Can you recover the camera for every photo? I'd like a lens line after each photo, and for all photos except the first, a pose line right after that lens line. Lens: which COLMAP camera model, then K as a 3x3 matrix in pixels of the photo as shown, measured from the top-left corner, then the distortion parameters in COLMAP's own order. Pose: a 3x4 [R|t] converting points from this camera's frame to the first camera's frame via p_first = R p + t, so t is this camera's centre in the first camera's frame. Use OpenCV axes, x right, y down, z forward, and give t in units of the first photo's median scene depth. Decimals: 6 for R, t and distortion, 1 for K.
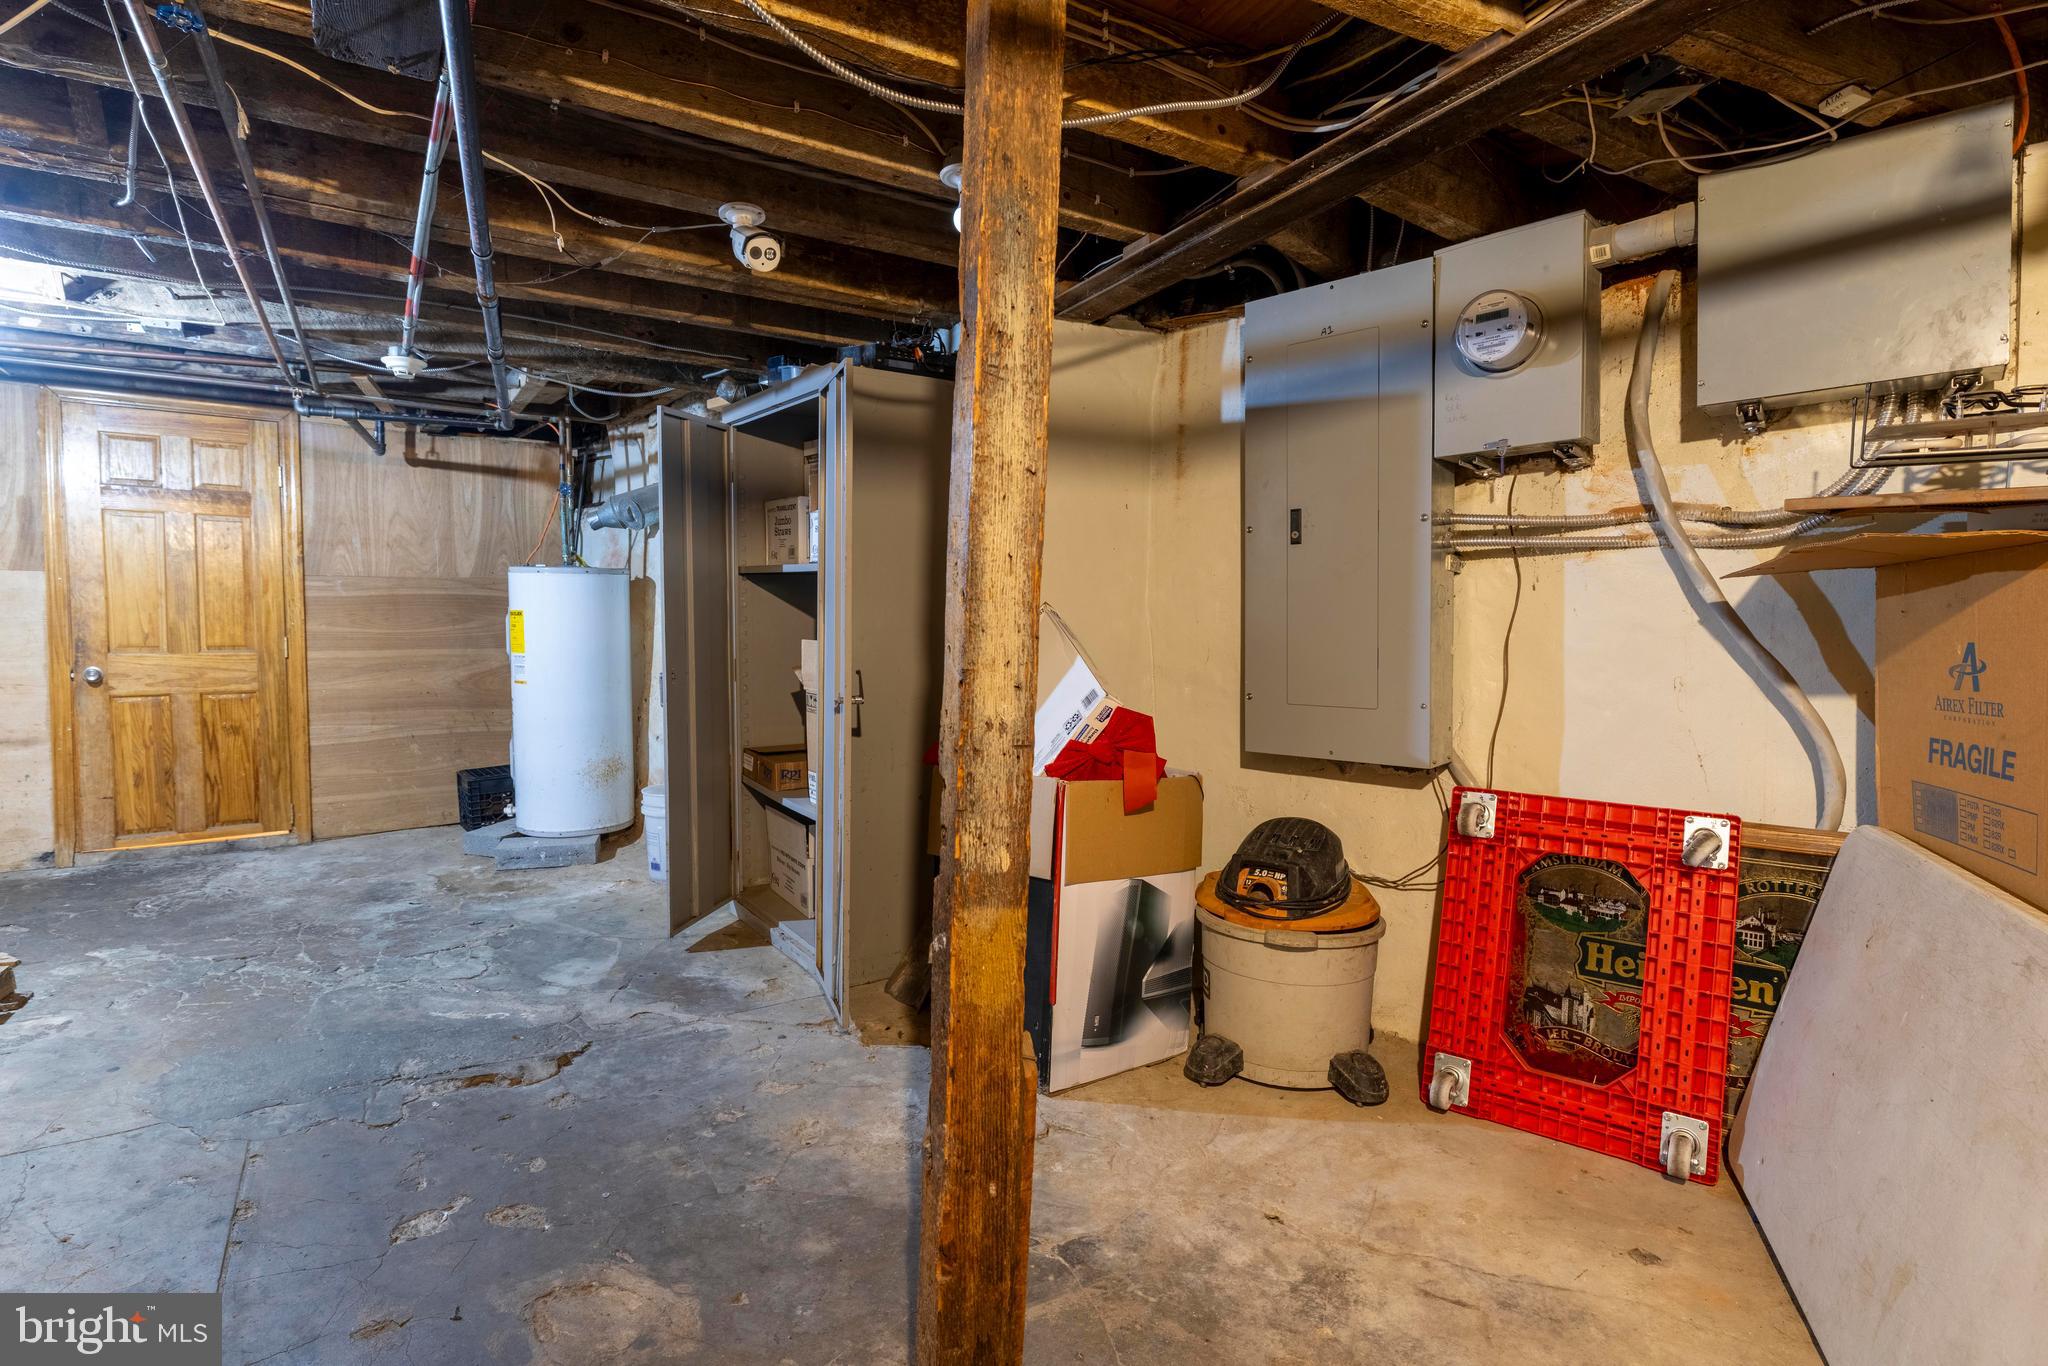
lens RADIAL K [[1045.3, 0, 1067.6], [0, 1045.3, 681.1], [0, 0, 1]] dist [0.003756, -0.000752]
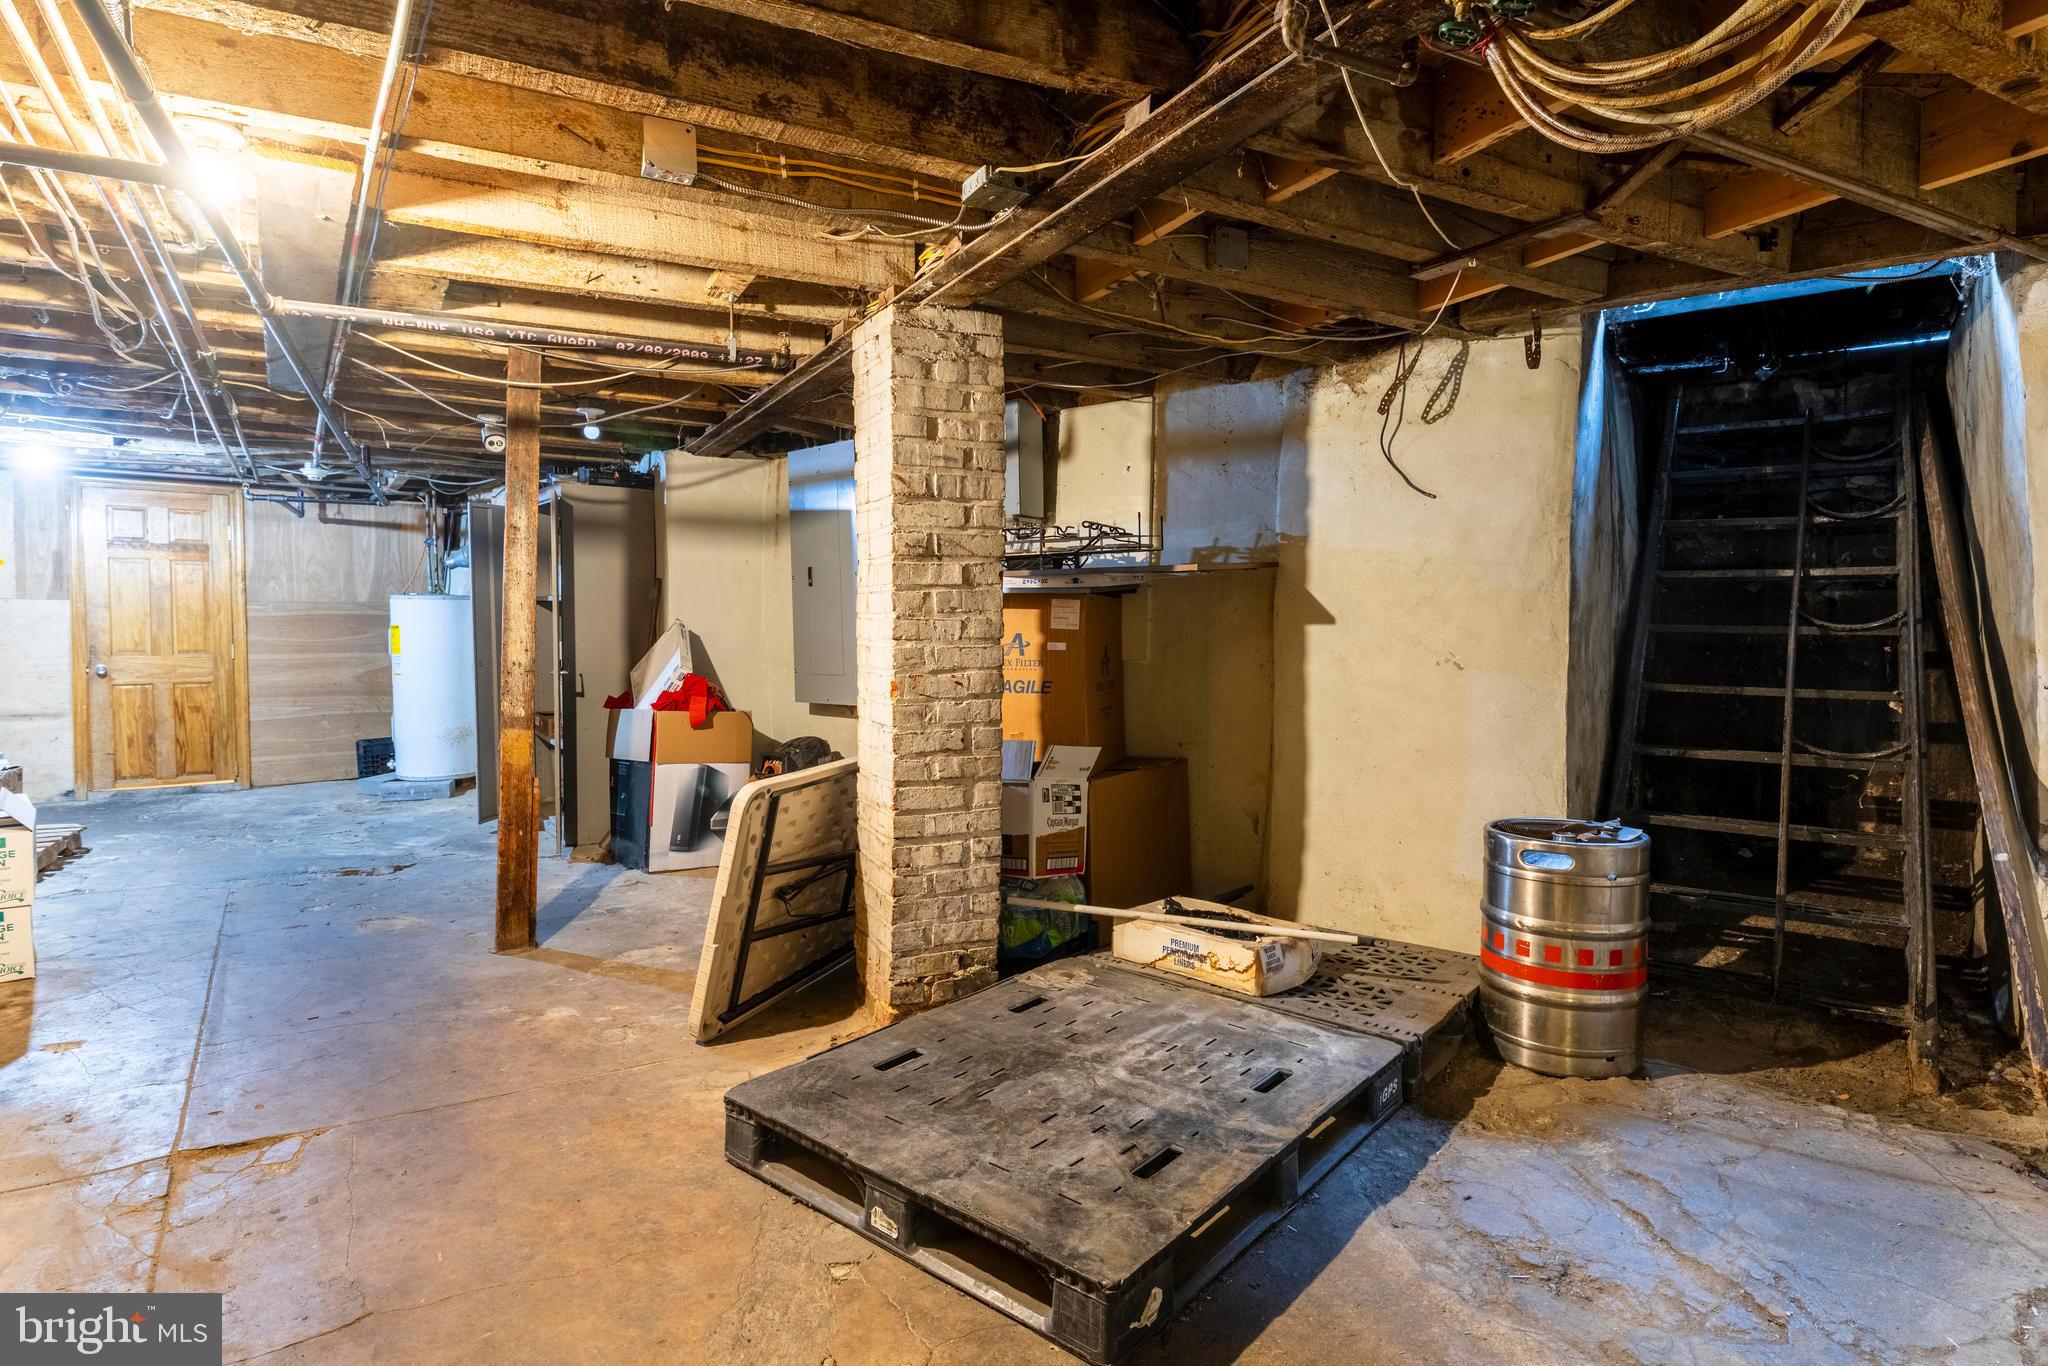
lens RADIAL K [[1063.0, 0, 1046.2], [0, 1063.0, 678.7], [0, 0, 1]] dist [0.002289, 0.000161]
pose [[0.999610, -0.006144, 0.027230, 0.348609], [0.006567, 0.999858, -0.015492, 0.037166], [-0.027131, 0.015664, 0.999509, -0.519410]]
